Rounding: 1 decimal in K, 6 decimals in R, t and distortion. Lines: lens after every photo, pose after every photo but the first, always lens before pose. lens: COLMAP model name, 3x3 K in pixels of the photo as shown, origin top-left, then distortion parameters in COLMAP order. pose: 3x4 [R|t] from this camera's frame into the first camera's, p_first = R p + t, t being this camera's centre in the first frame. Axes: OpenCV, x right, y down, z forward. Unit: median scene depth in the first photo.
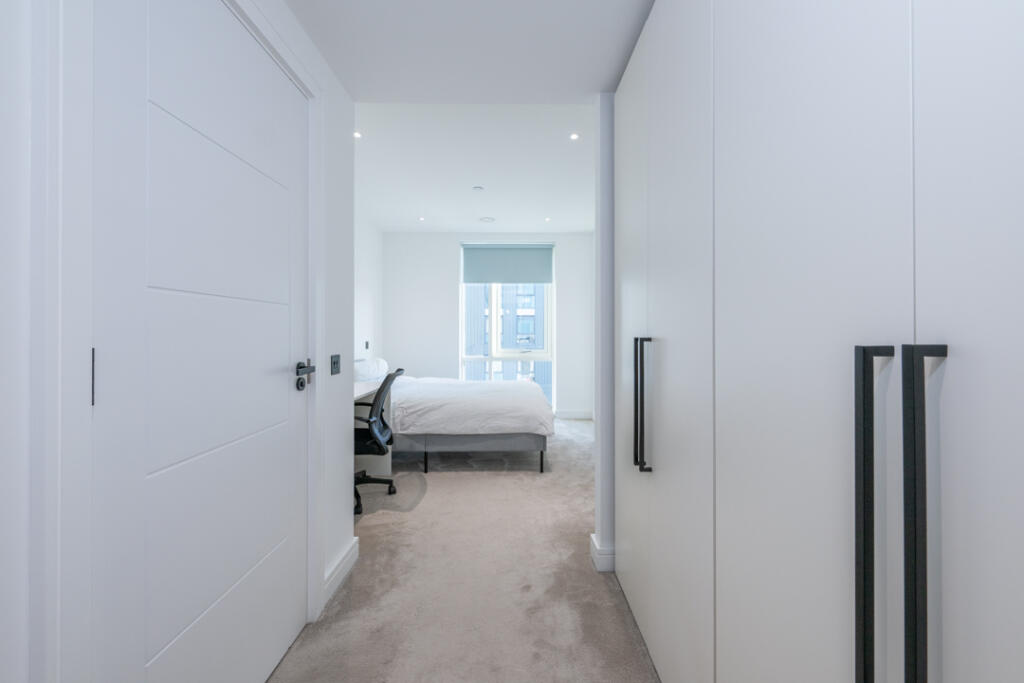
lens RADIAL K [[407.9, 0, 511.9], [0, 407.9, 328.6], [0, 0, 1]] dist [0.001461, 0.000083]
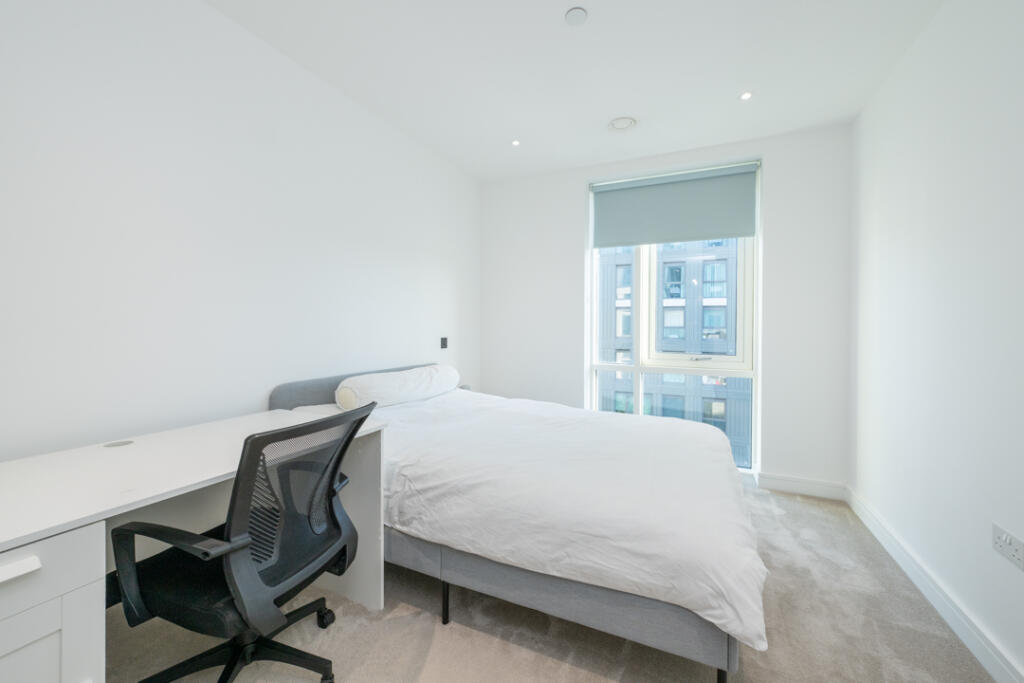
lens RADIAL K [[407.9, 0, 511.9], [0, 407.9, 328.6], [0, 0, 1]] dist [0.001461, 0.000083]
pose [[0.908725, 0.008883, -0.417302, 0.033289], [-0.001899, 0.999851, 0.017147, 0.003956], [0.417392, -0.014789, 0.908606, 0.380663]]
